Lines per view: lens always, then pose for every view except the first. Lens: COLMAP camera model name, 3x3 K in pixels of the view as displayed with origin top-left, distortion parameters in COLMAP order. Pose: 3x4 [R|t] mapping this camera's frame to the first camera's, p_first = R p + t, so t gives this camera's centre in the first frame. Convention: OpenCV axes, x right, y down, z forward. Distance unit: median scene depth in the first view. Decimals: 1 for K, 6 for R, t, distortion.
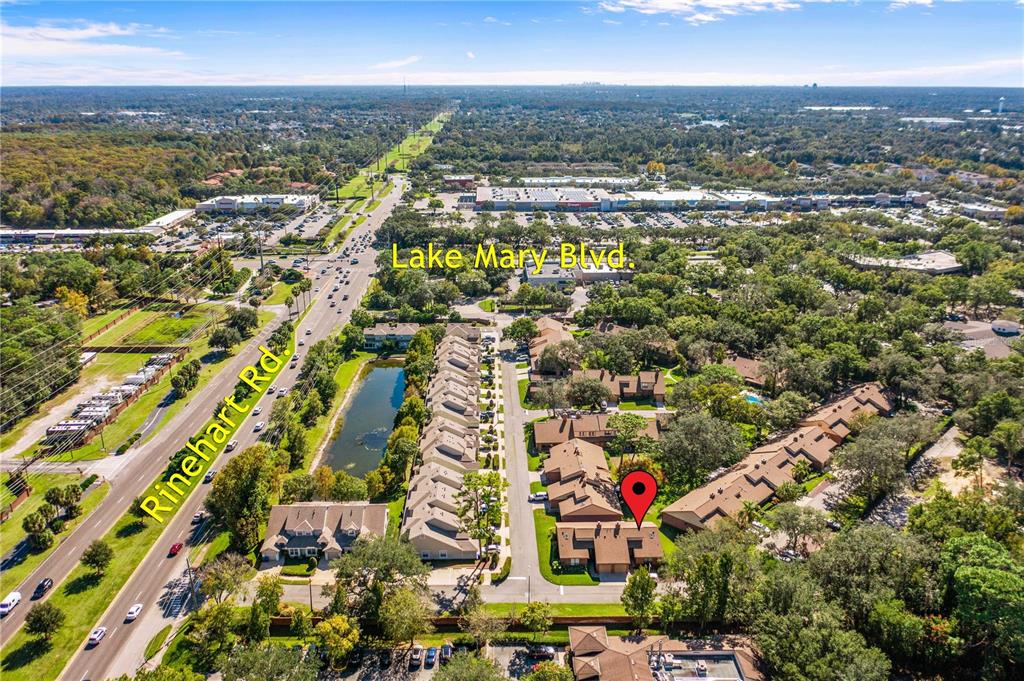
lens RADIAL K [[825.3, 0, 511.2], [0, 825.3, 342.0], [0, 0, 1]] dist [-0.004567, -0.000732]
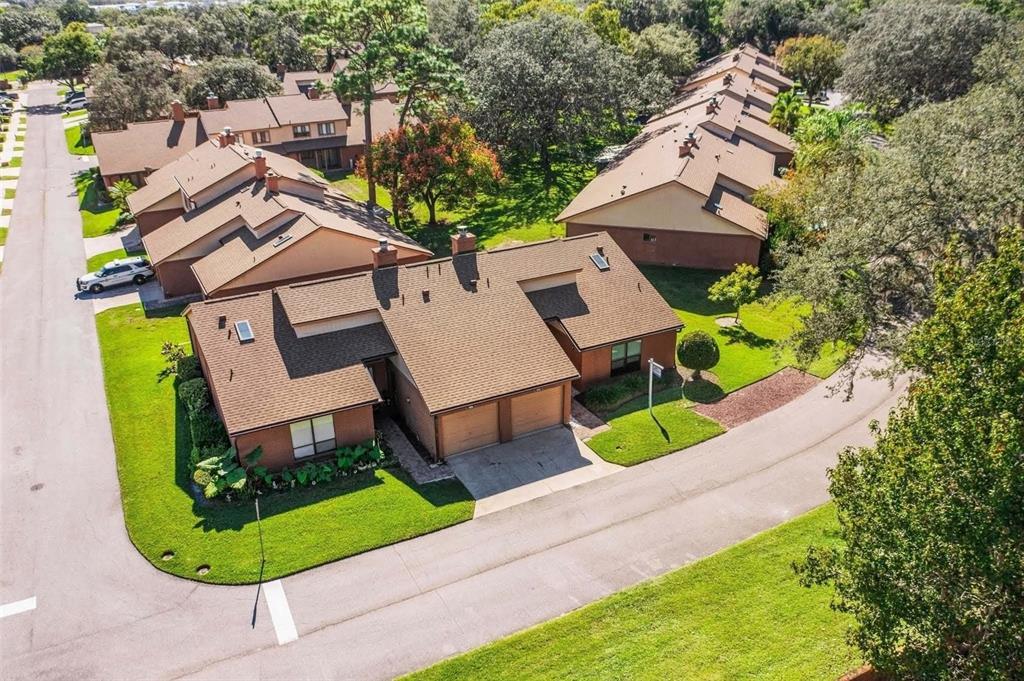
lens RADIAL K [[816.2, 0, 504.3], [0, 816.2, 343.1], [0, 0, 1]] dist [-0.007441, -0.018919]
pose [[0.900728, -0.200625, 0.385278, 0.040853], [0.160894, 0.977956, 0.133100, 0.191939], [-0.403488, -0.057898, 0.913151, 0.684699]]
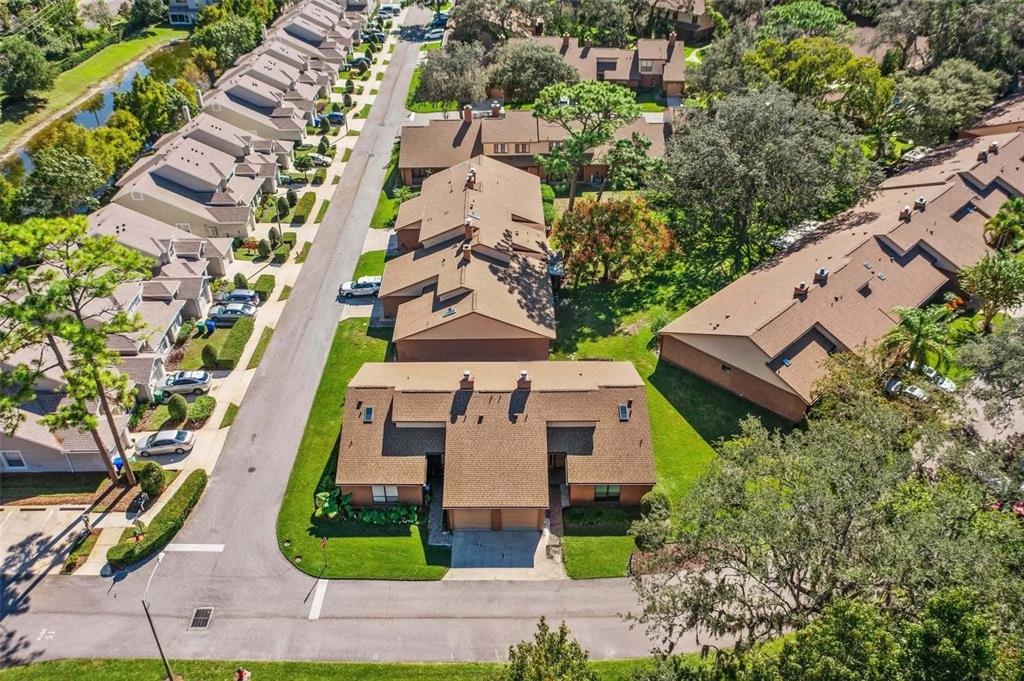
lens RADIAL K [[816.2, 0, 510.2], [0, 816.2, 340.4], [0, 0, 1]] dist [-0.007441, -0.018919]
pose [[0.999817, 0.006084, -0.018114, 0.112449], [-0.000906, 0.961985, 0.273102, 0.100645], [0.019087, -0.273036, 0.961814, 0.597279]]
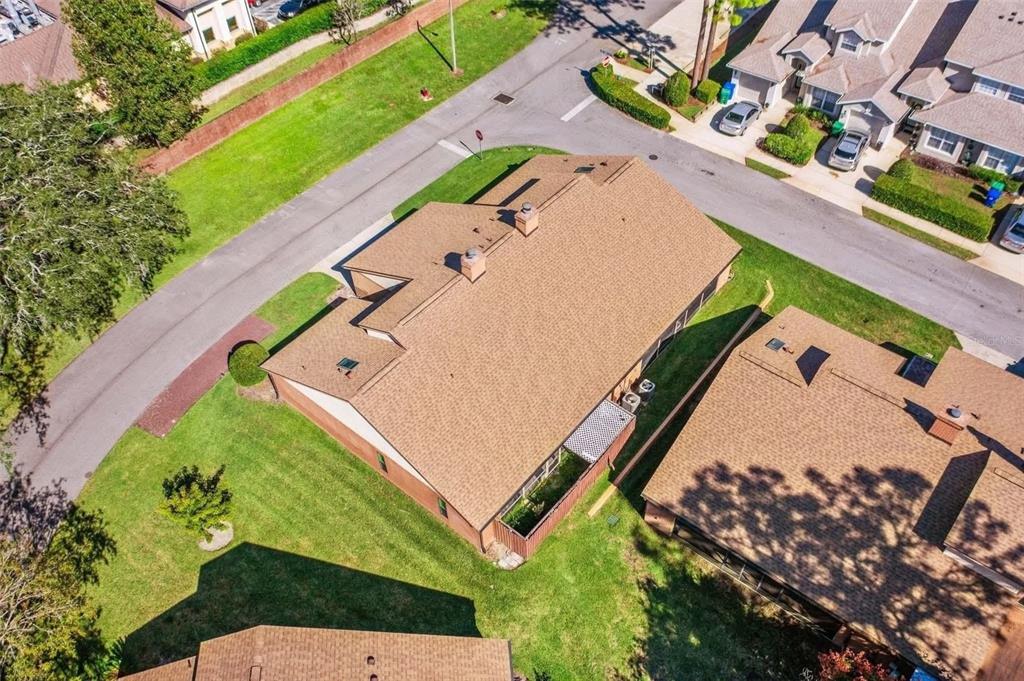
lens RADIAL K [[816.2, 0, 511.2], [0, 816.2, 343.7], [0, 0, 1]] dist [-0.007441, -0.018919]
pose [[-0.649152, 0.575319, -0.497603, 0.211041], [-0.216103, 0.487731, 0.845824, 0.041640], [0.729315, 0.656602, -0.192283, 0.923072]]
